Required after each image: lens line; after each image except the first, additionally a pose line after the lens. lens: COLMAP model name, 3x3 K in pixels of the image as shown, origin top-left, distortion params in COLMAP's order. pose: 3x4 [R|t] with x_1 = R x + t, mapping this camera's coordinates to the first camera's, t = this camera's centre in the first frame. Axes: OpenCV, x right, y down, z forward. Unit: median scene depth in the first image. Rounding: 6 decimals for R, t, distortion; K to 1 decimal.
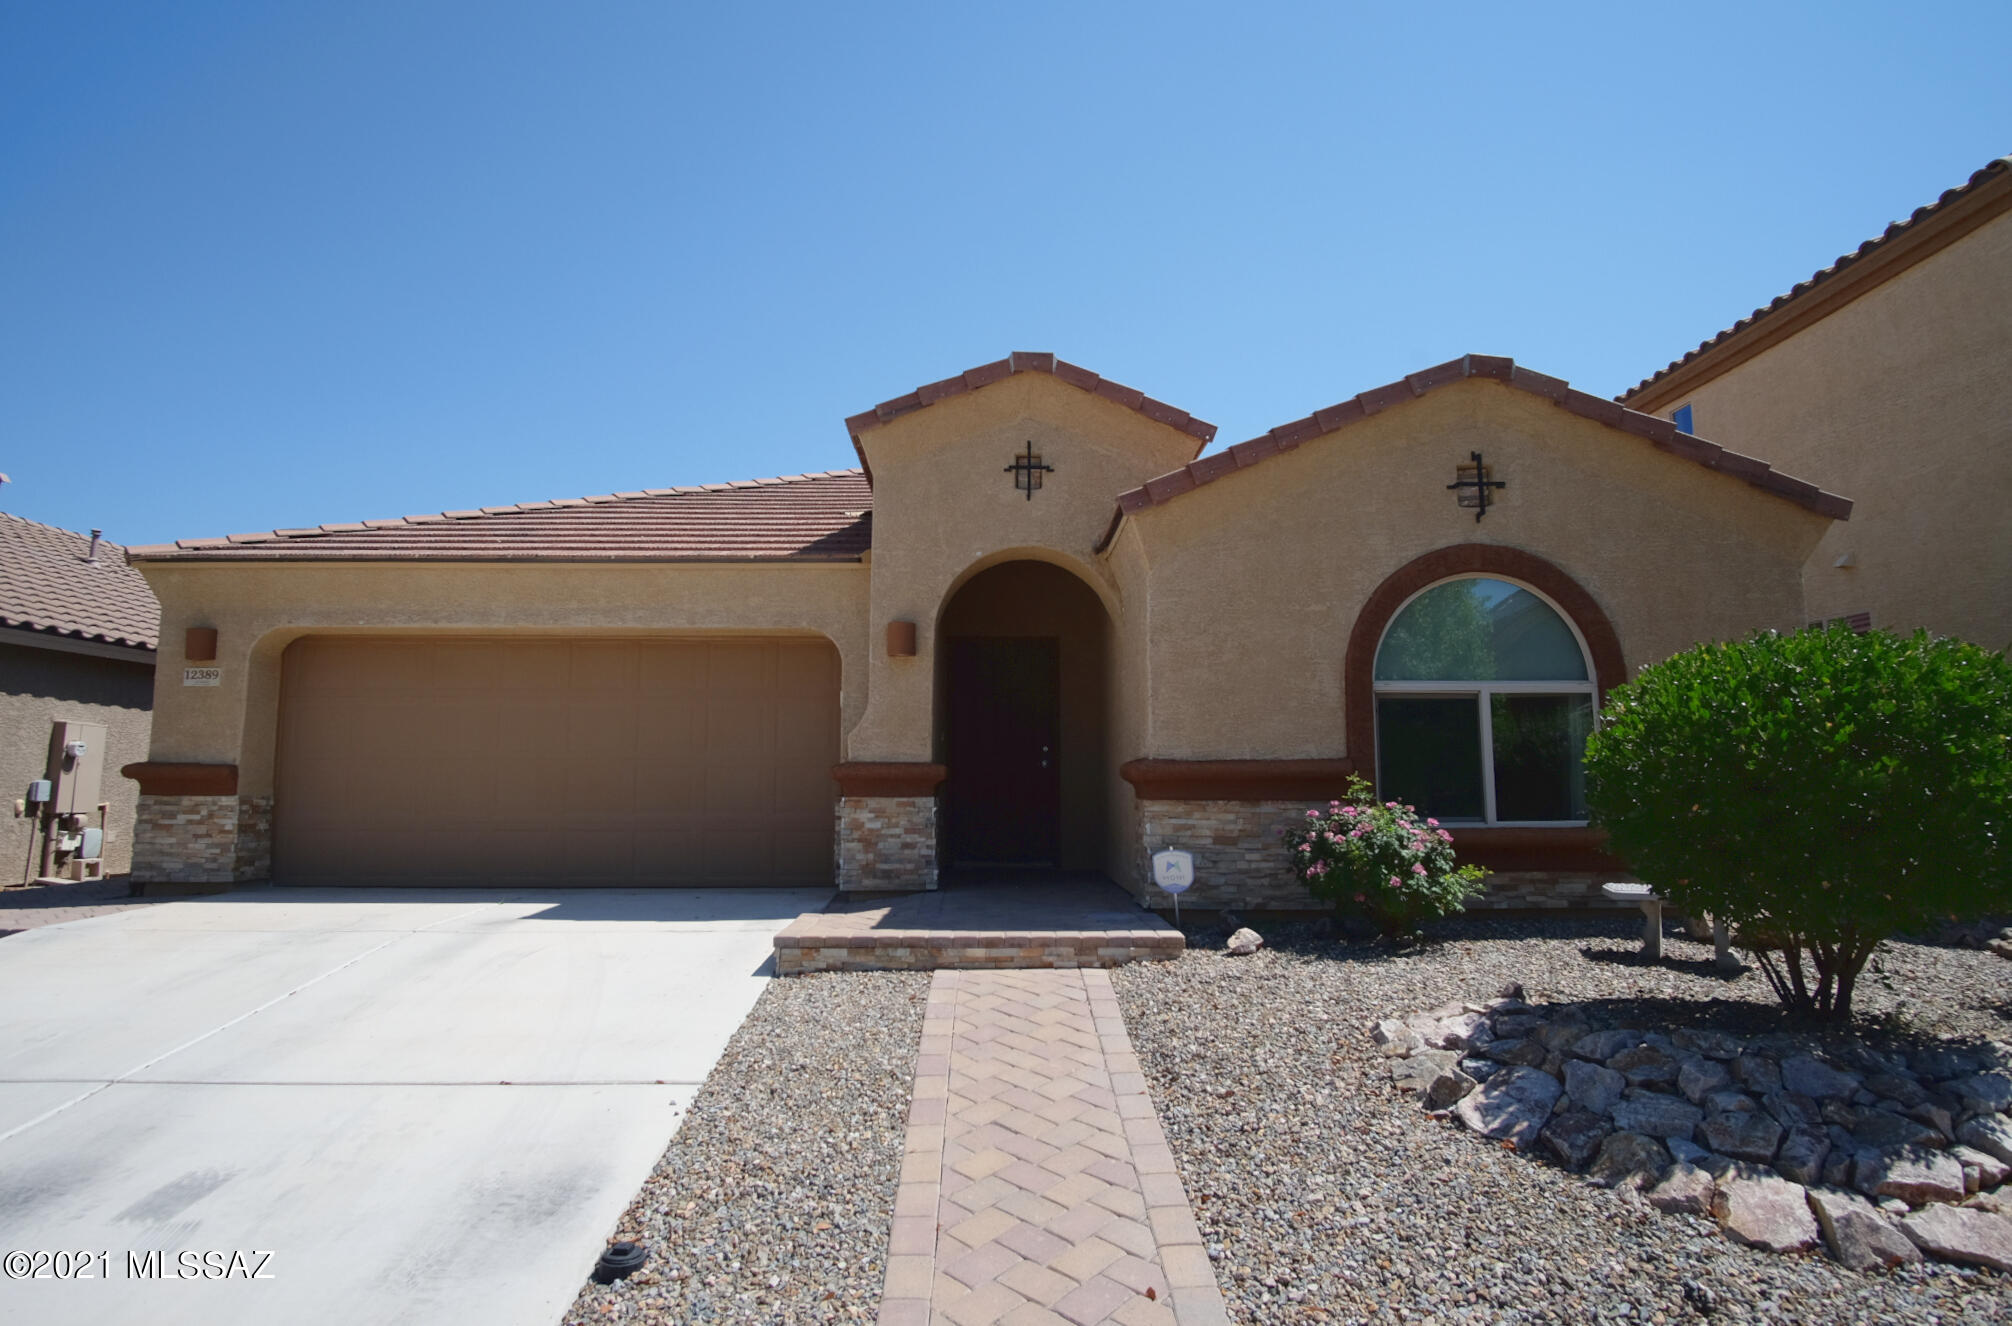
lens RADIAL K [[1019.8, 0, 1004.6], [0, 1019.8, 635.6], [0, 0, 1]] dist [-0.024460, 0.000616]
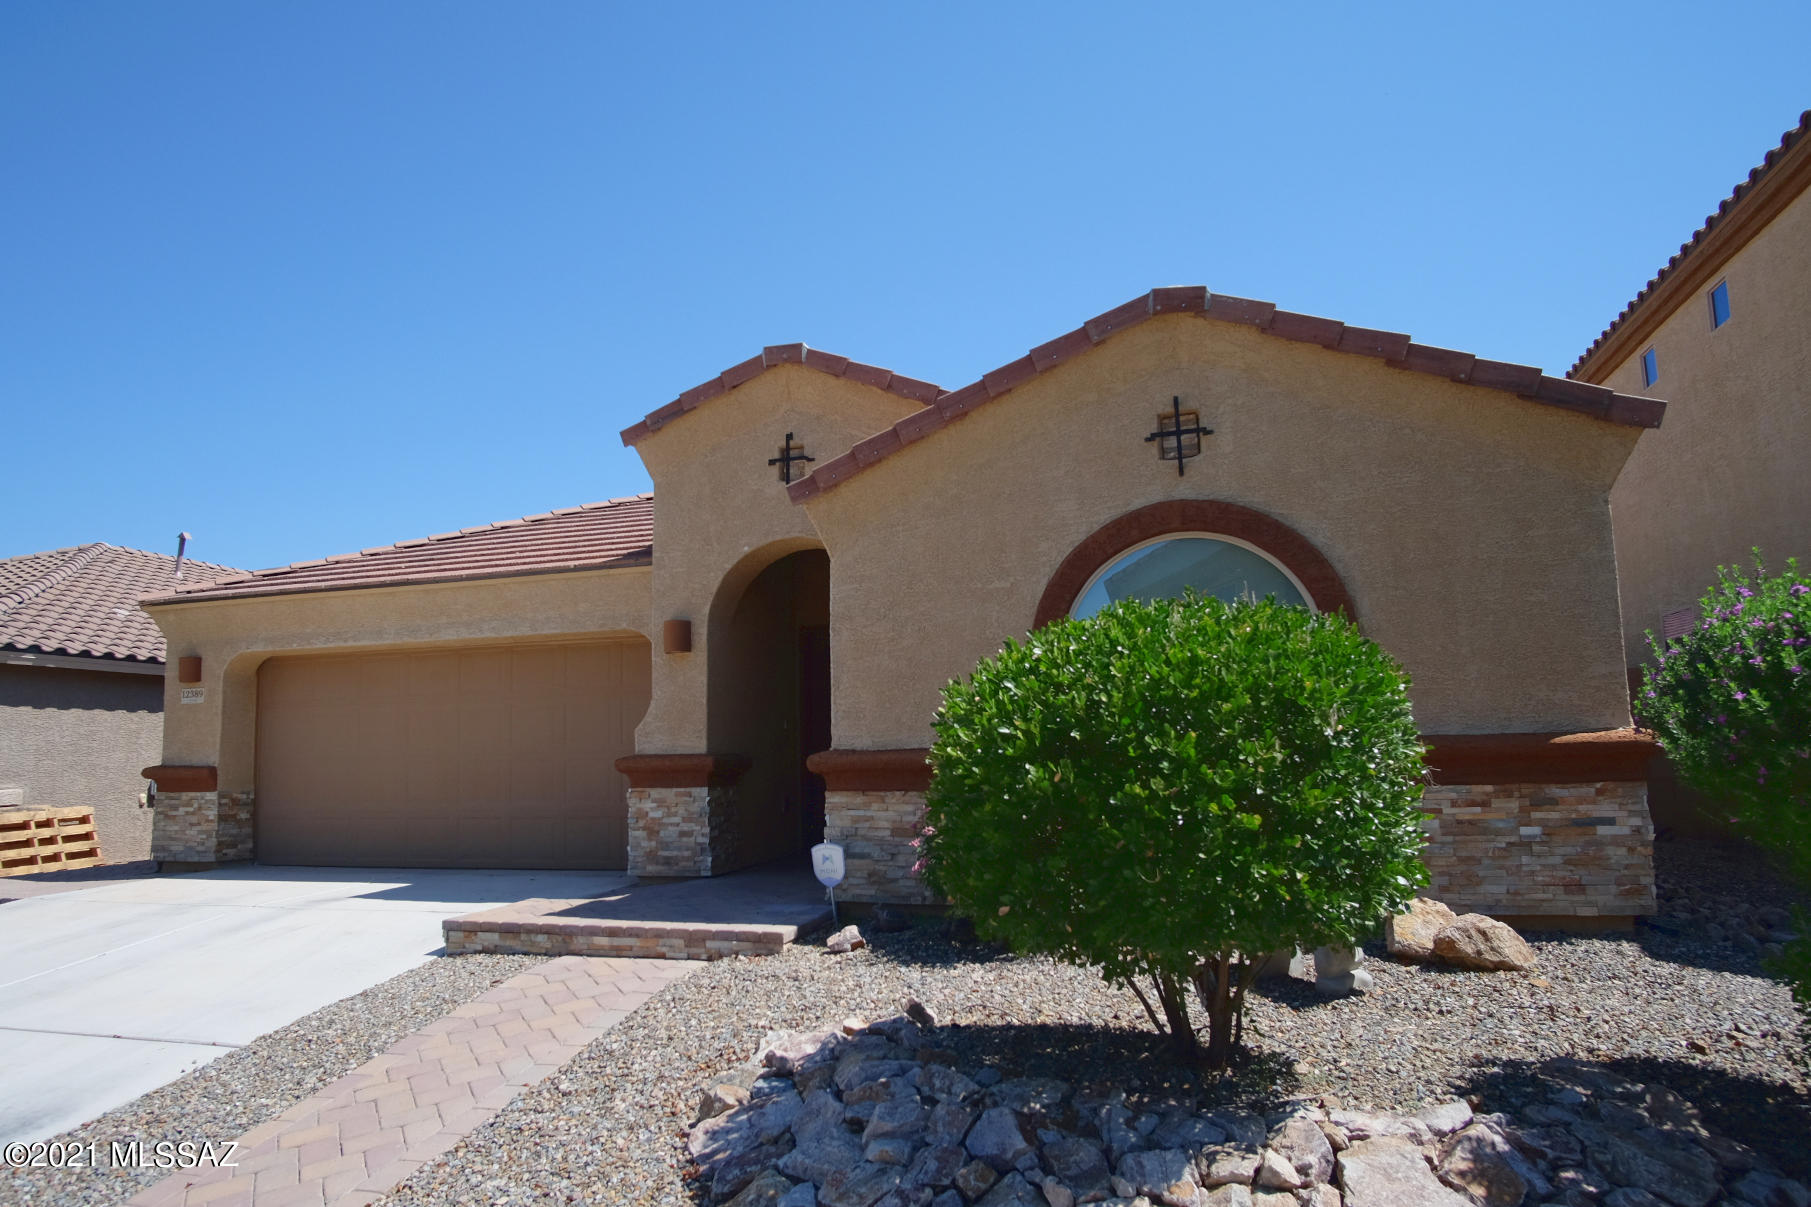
lens RADIAL K [[1022.9, 0, 903.0], [0, 1022.9, 619.4], [0, 0, 1]] dist [-0.021541, -0.000678]
pose [[0.956358, -0.057934, -0.286395, 0.428809], [0.061483, 0.998102, 0.003410, -0.003531], [0.285654, -0.020869, 0.958105, 0.062246]]
